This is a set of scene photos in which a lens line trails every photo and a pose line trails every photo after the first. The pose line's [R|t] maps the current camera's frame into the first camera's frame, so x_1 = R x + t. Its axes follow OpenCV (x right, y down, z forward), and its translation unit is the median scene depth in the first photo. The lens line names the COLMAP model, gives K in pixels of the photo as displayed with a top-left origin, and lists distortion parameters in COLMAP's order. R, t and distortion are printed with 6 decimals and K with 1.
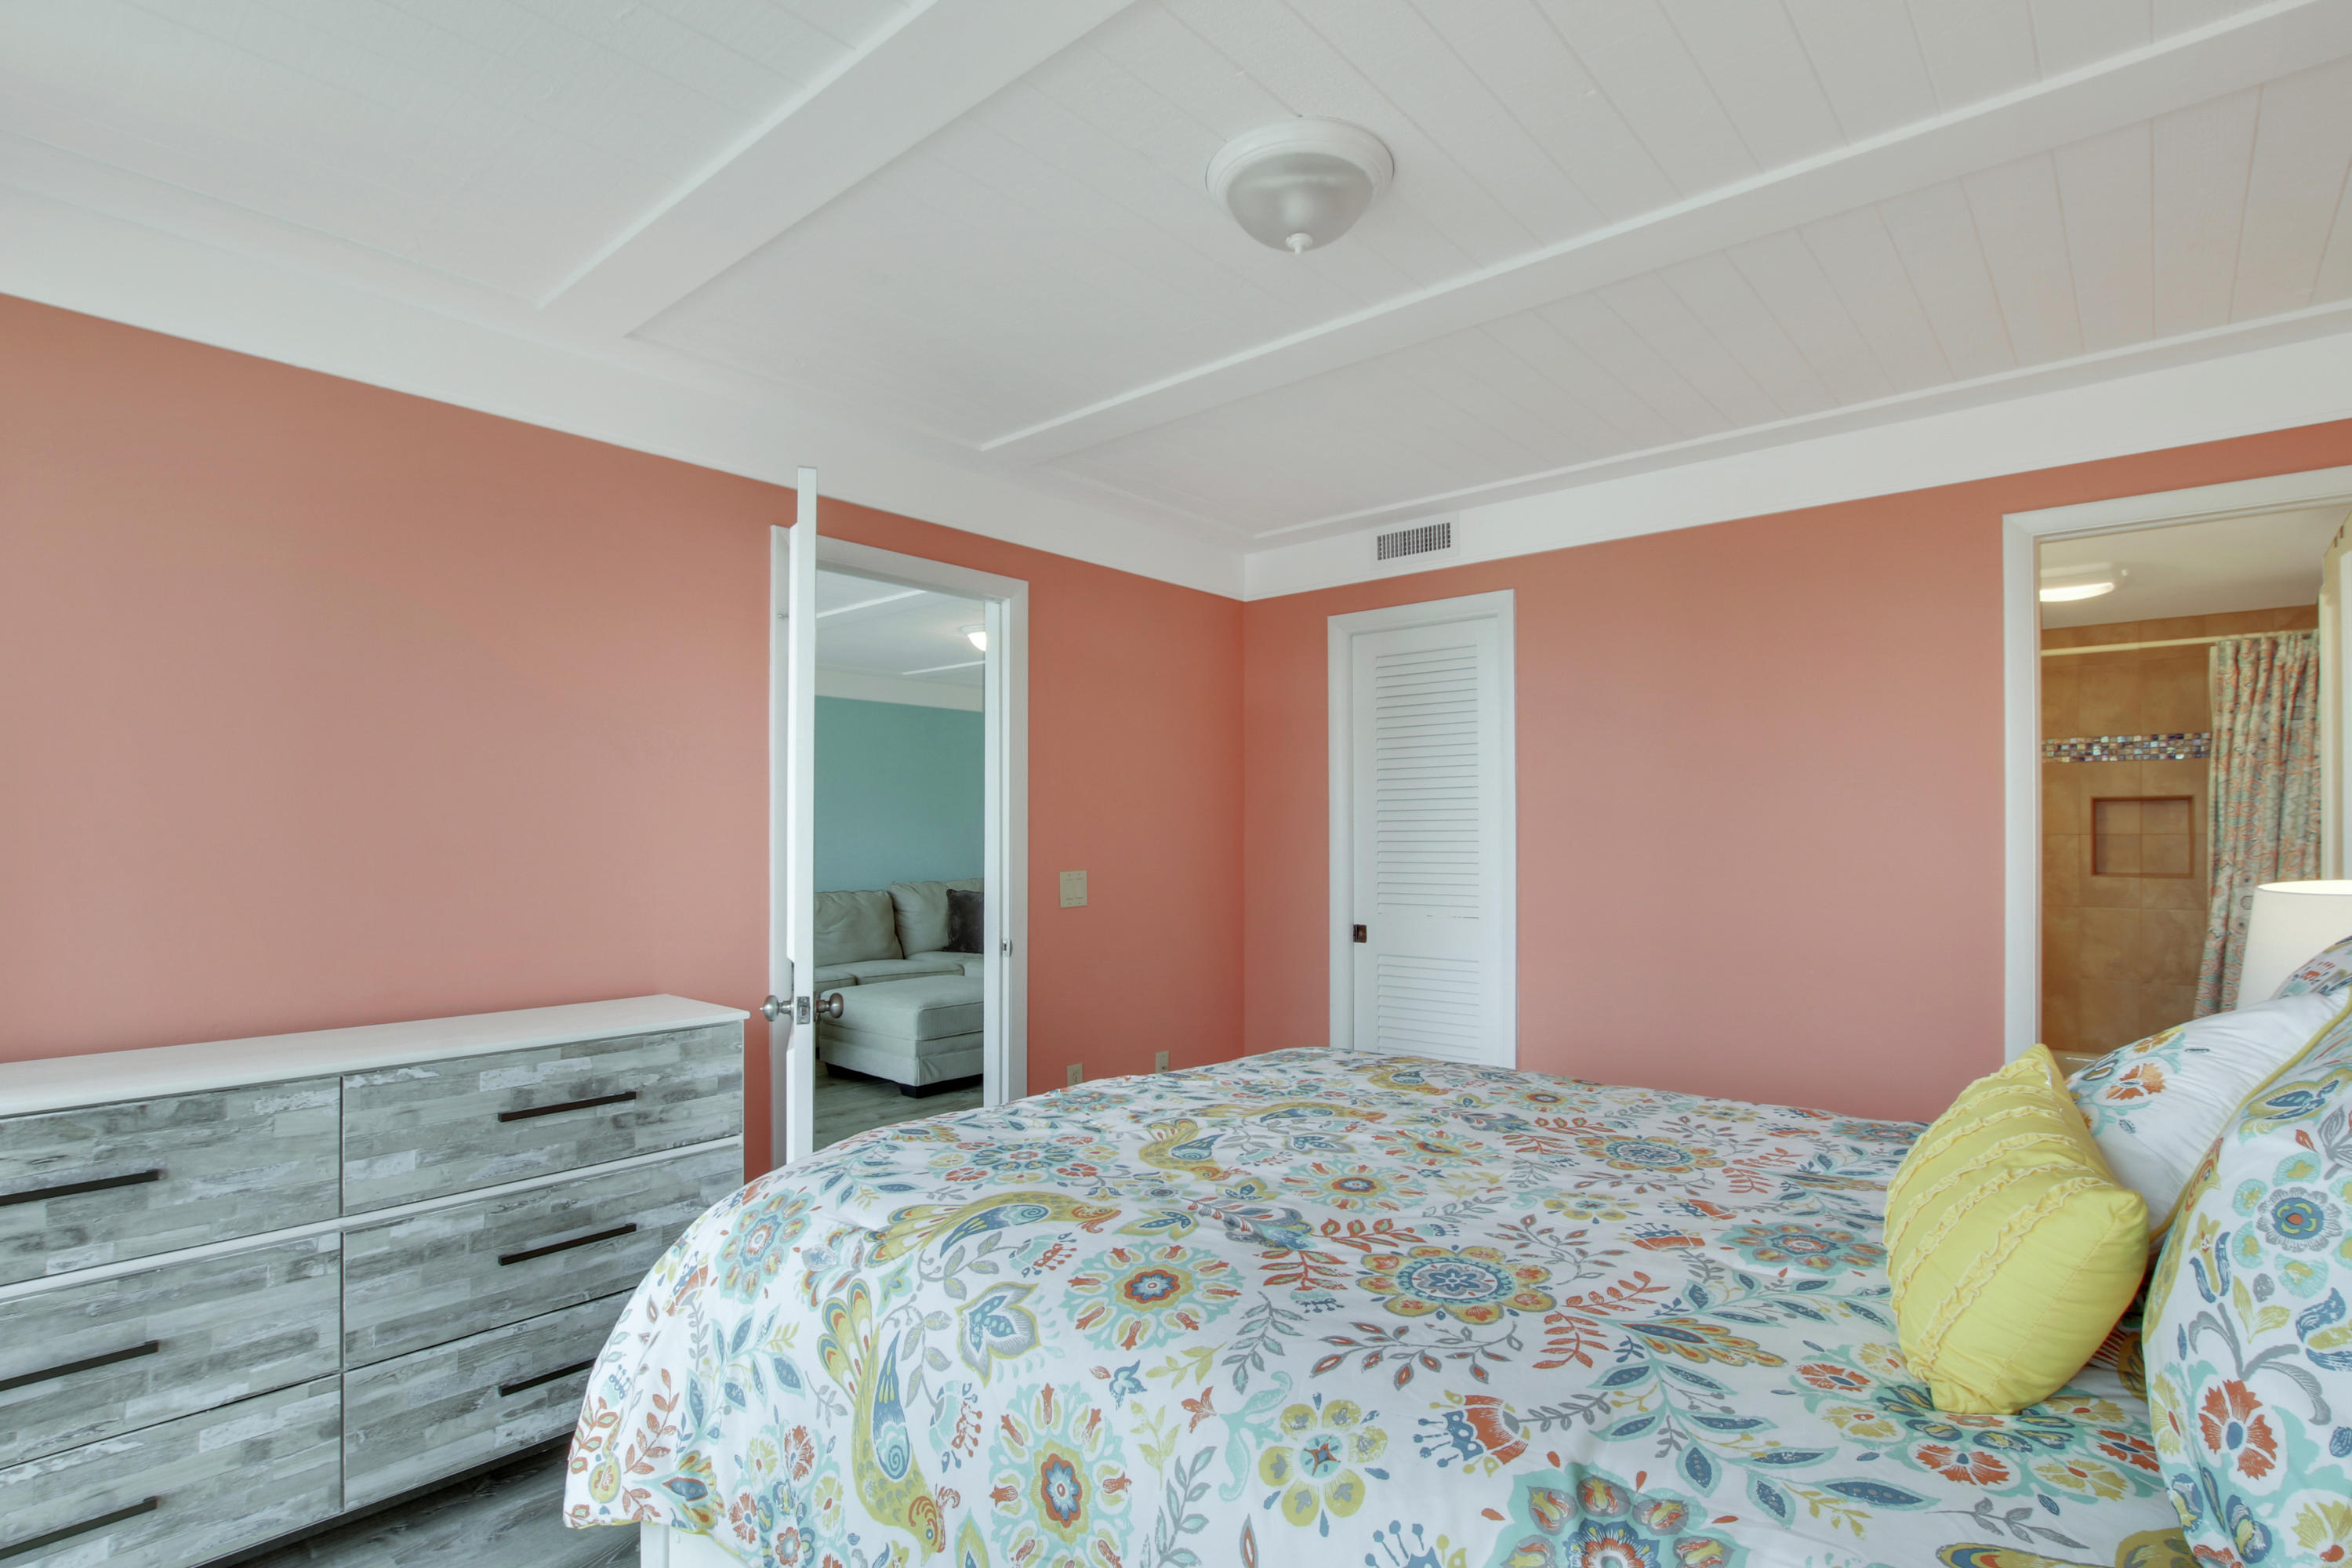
lens RADIAL K [[1120.9, 0, 1191.5], [0, 1120.9, 825.2], [0, 0, 1]] dist [-0.004949, 0.000067]
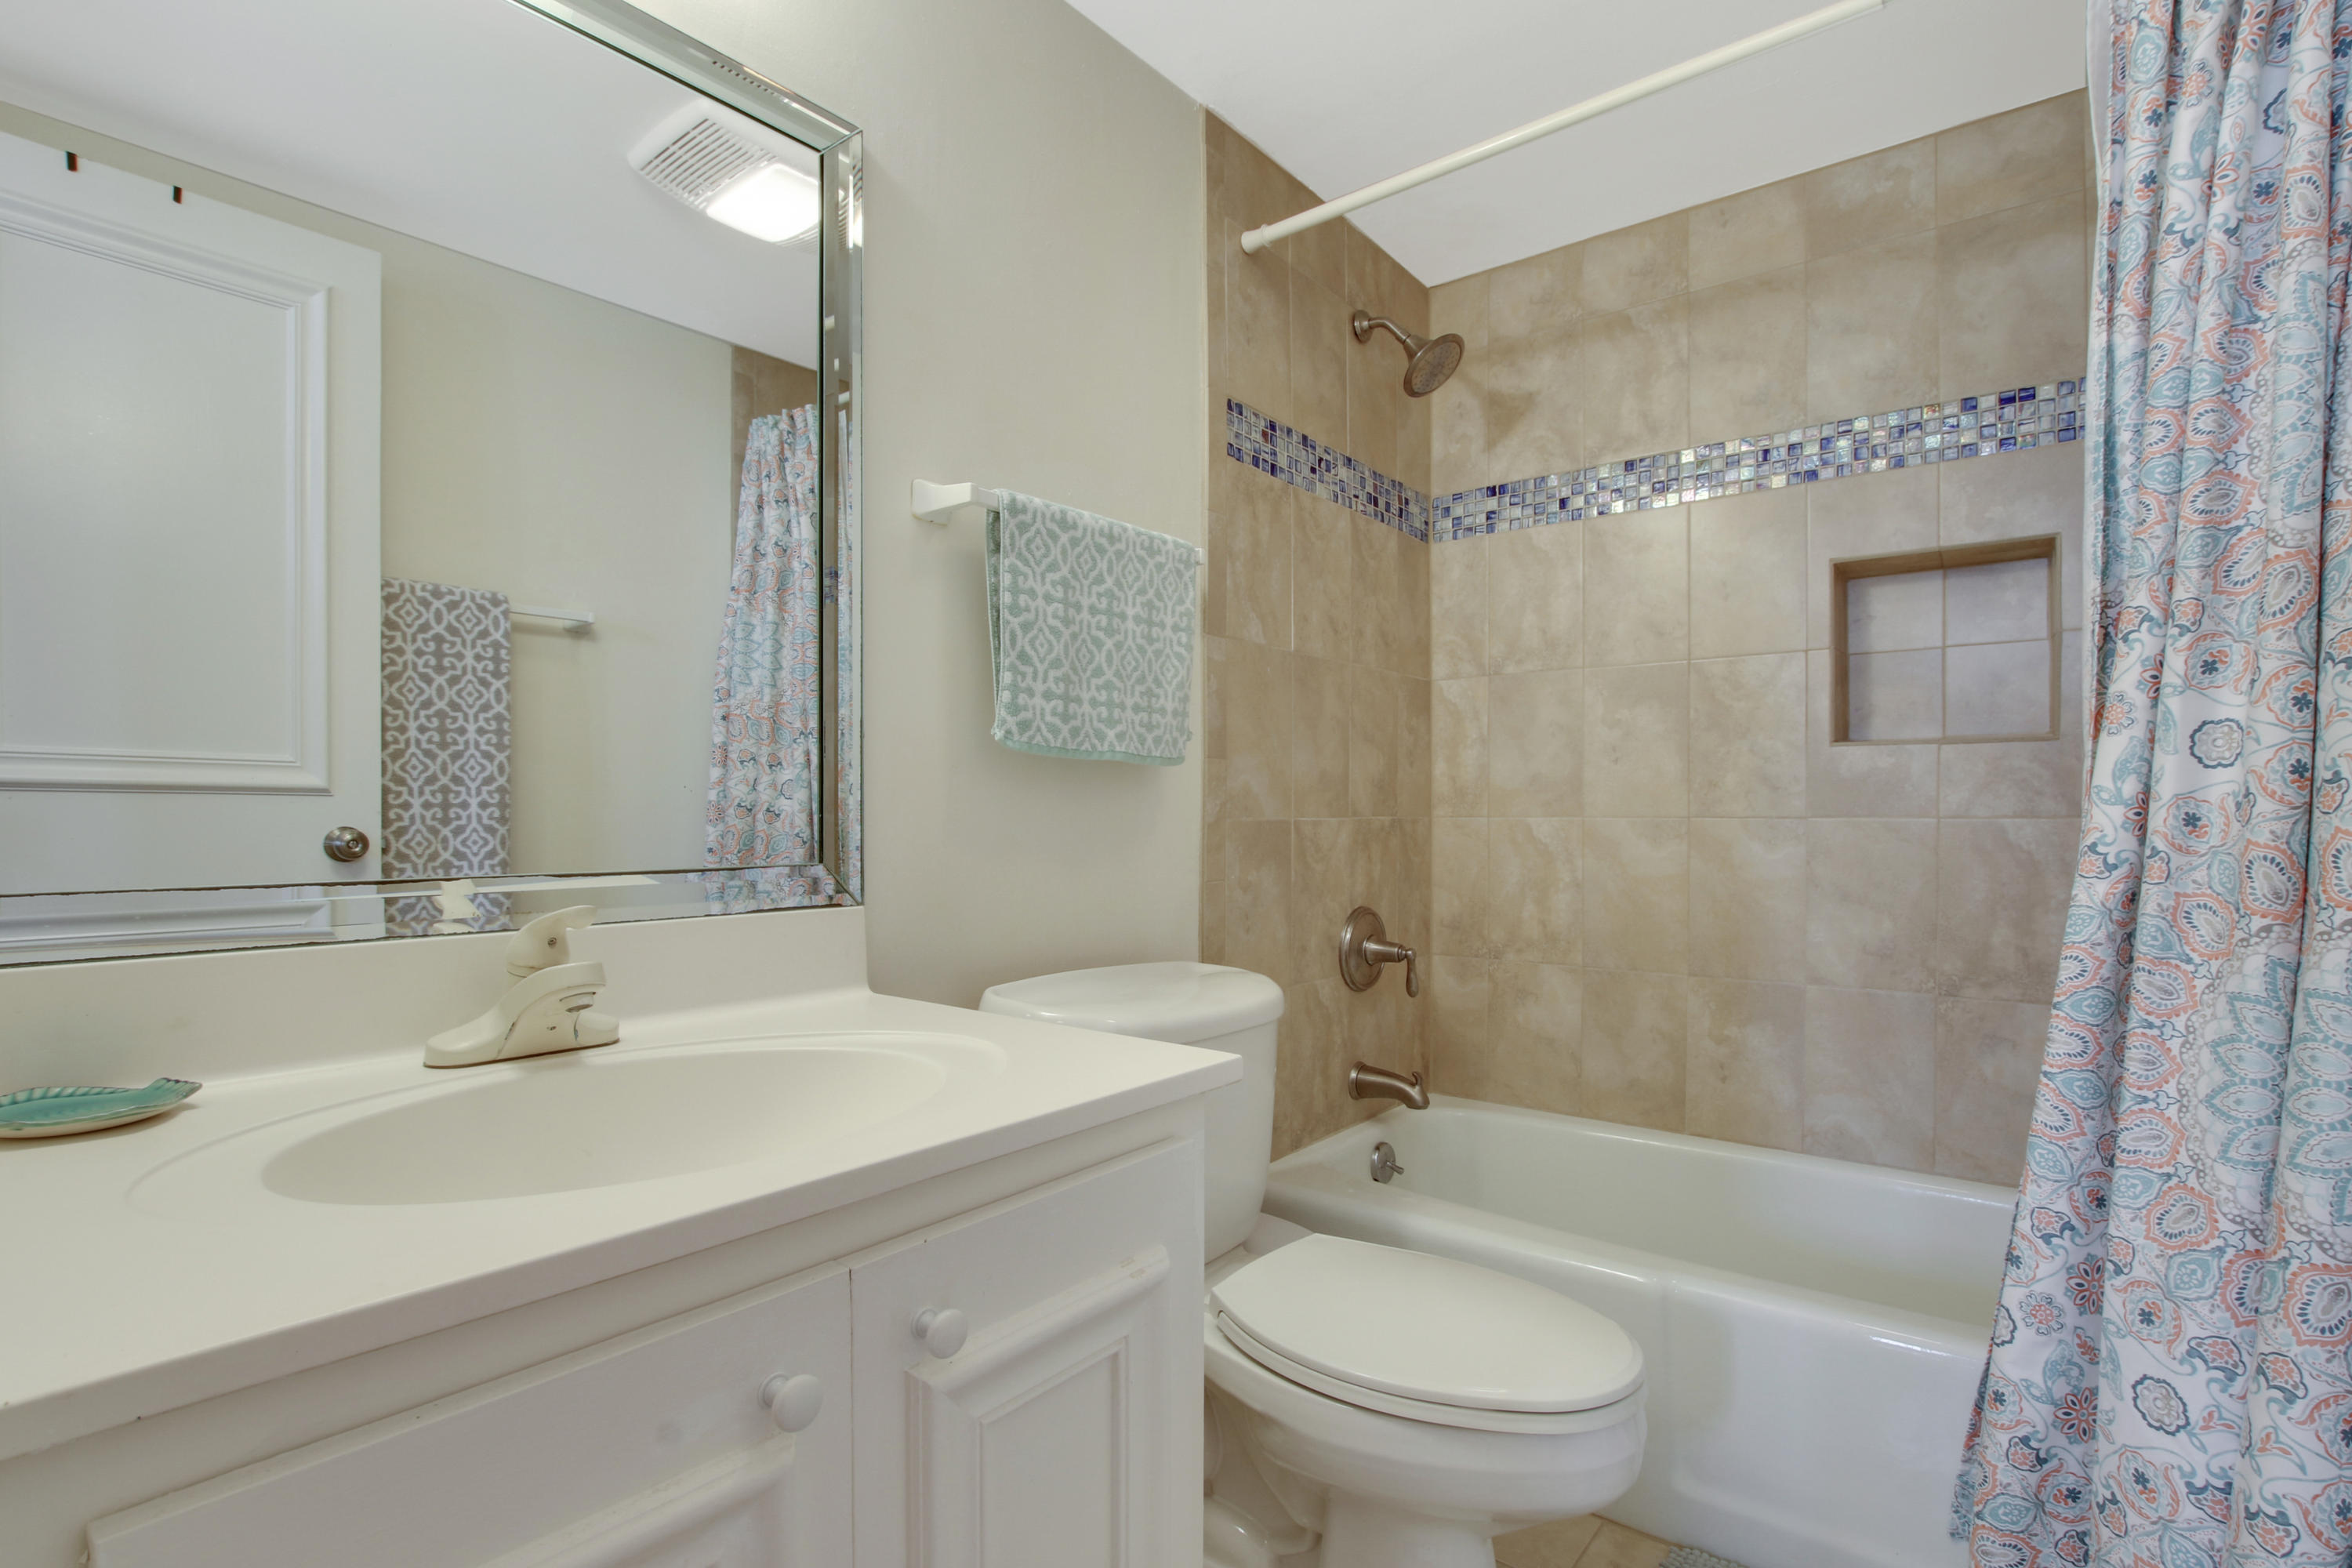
lens RADIAL K [[1120.9, 0, 1171.7], [0, 1120.9, 805.8], [0, 0, 1]] dist [-0.004949, 0.000067]
pose [[0.999254, -0.000008, 0.038621, 0.649823], [-0.000190, 0.999987, 0.005136, 0.080610], [-0.038620, -0.005139, 0.999241, 0.703587]]
